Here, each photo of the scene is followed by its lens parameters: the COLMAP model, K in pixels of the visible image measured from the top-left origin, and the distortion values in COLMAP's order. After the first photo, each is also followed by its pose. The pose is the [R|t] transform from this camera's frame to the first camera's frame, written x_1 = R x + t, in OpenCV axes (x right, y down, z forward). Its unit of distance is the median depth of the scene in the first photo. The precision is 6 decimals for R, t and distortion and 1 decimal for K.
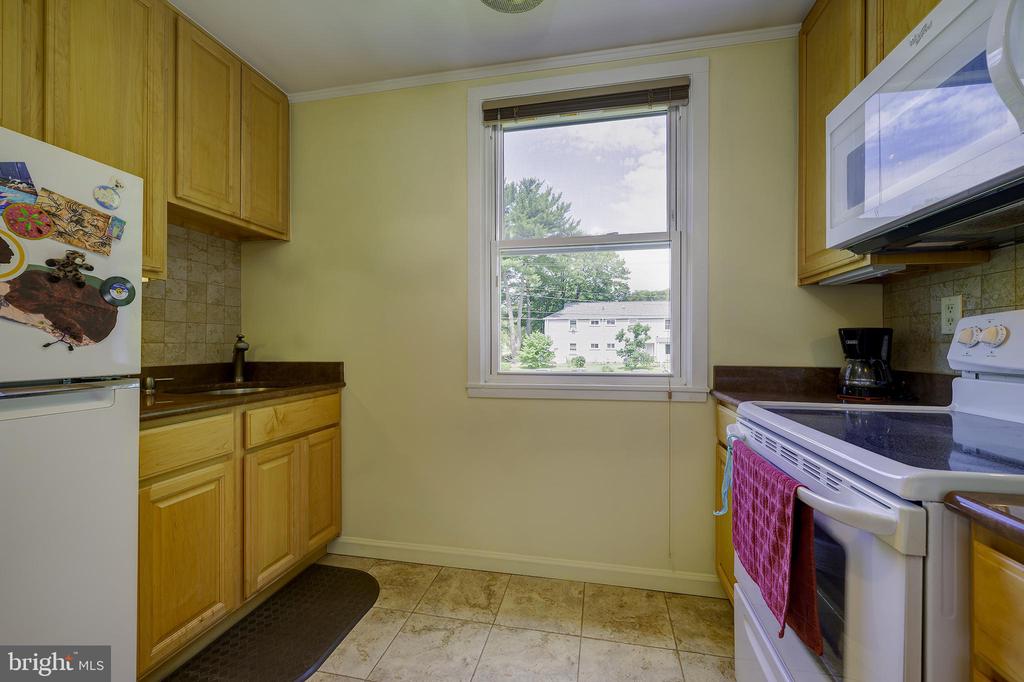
lens RADIAL K [[409.7, 0, 521.0], [0, 409.7, 342.1], [0, 0, 1]] dist [0.000060, 0.000042]
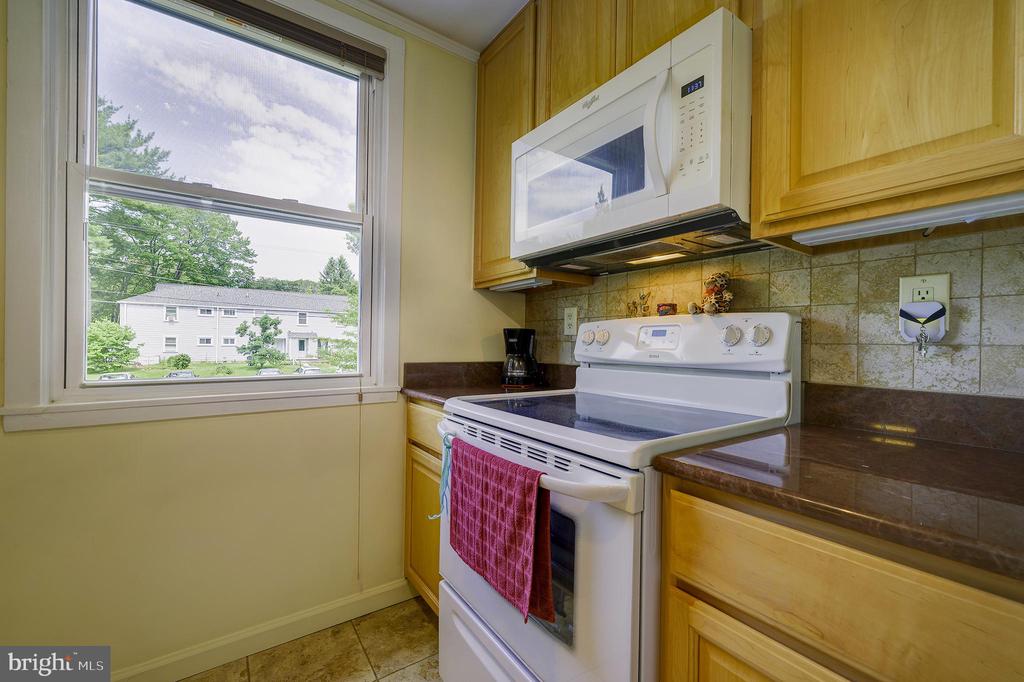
lens RADIAL K [[421.5, 0, 511.2], [0, 421.5, 342.4], [0, 0, 1]] dist [-0.002146, -0.000343]
pose [[0.687290, 0.007803, 0.726341, -0.090955], [-0.015134, 0.999879, 0.003579, 0.002076], [-0.726226, -0.013452, 0.687325, 0.154813]]
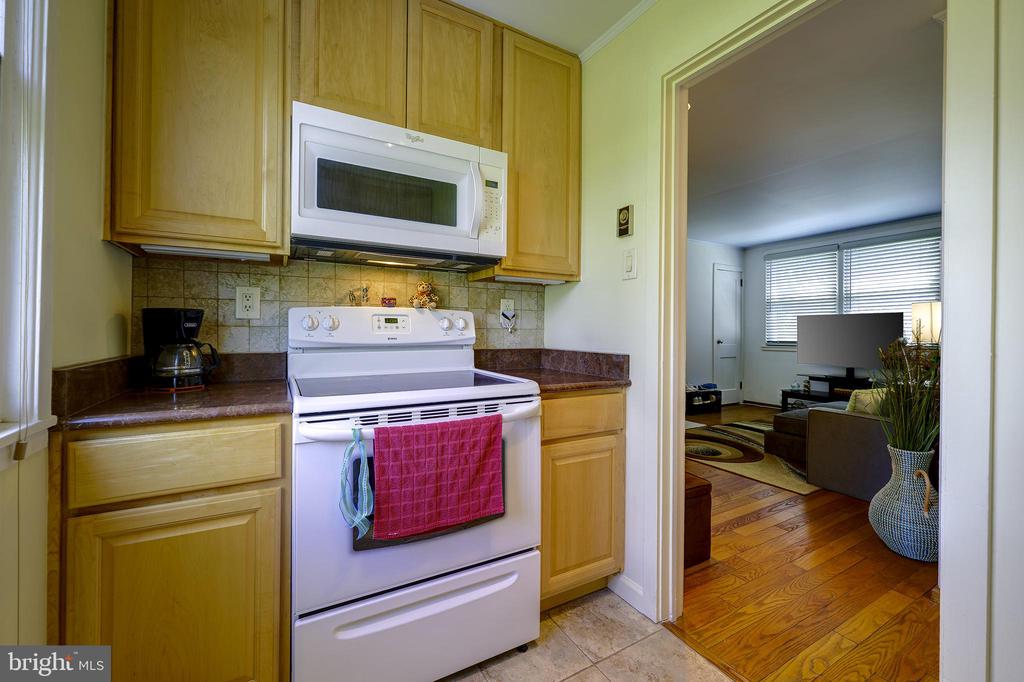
lens RADIAL K [[422.0, 0, 515.2], [0, 422.0, 329.4], [0, 0, 1]] dist [0.000102, 0.000035]
pose [[-0.657838, -0.005510, 0.753139, -0.328993], [-0.012734, 0.999912, -0.003807, 0.005299], [-0.753052, -0.012095, -0.657850, 1.062104]]
